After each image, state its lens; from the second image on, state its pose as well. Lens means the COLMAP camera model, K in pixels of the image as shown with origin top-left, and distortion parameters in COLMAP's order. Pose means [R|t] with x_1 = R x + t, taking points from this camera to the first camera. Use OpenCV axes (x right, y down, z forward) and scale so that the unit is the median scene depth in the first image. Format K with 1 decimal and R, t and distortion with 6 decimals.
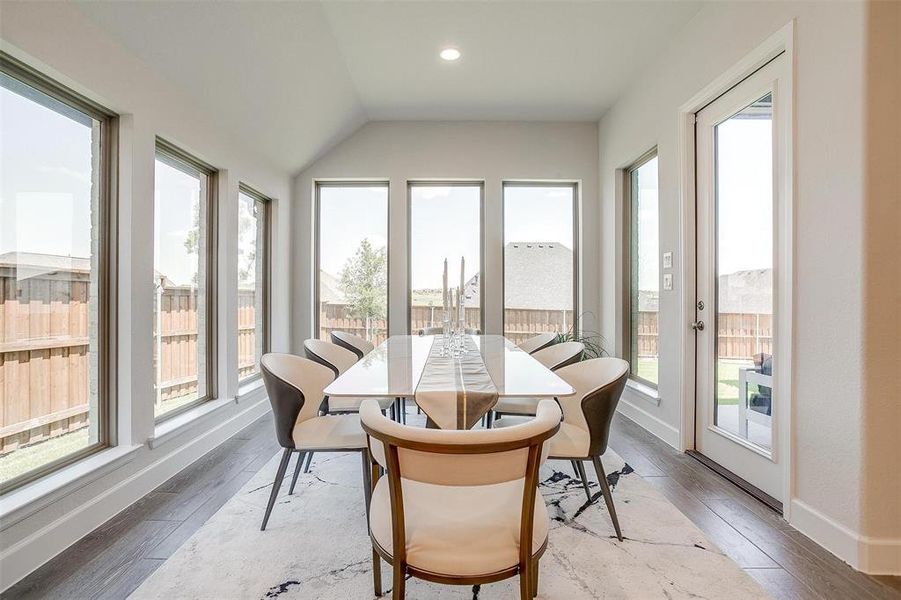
lens RADIAL K [[438.2, 0, 446.3], [0, 438.2, 294.4], [0, 0, 1]] dist [-0.039216, 0.000486]
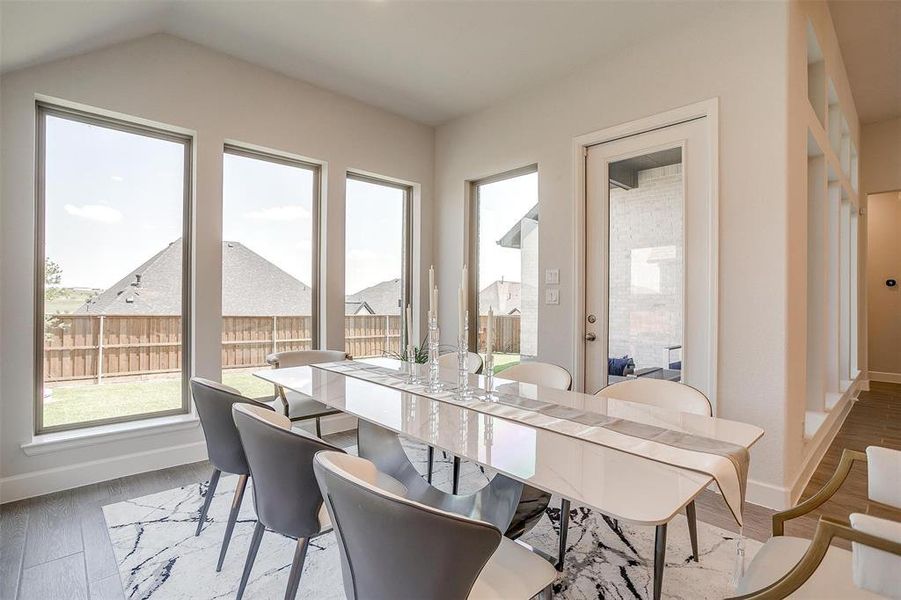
lens RADIAL K [[434.3, 0, 439.2], [0, 434.3, 299.8], [0, 0, 1]] dist [-0.054626, 0.025824]
pose [[0.740277, 0.002344, 0.672298, -0.283834], [-0.006819, 0.999969, 0.004022, -0.016093], [-0.672268, -0.007562, 0.740270, 0.270551]]
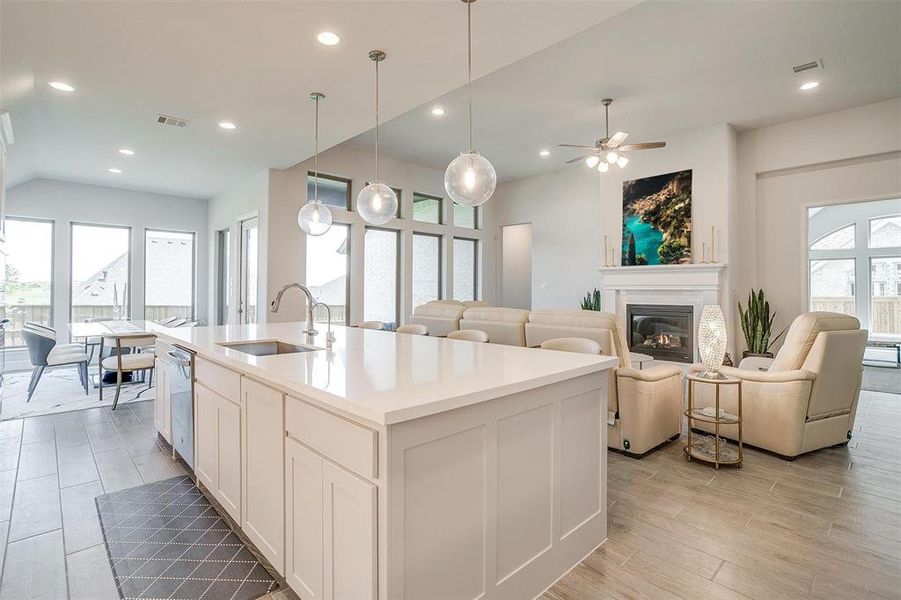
lens RADIAL K [[438.1, 0, 430.7], [0, 438.1, 290.1], [0, 0, 1]] dist [-0.058149, 0.040911]
pose [[0.744798, 0.000503, 0.667290, -0.150550], [-0.002243, 0.999996, 0.001749, -0.030613], [-0.667287, -0.002799, 0.744796, -0.927020]]
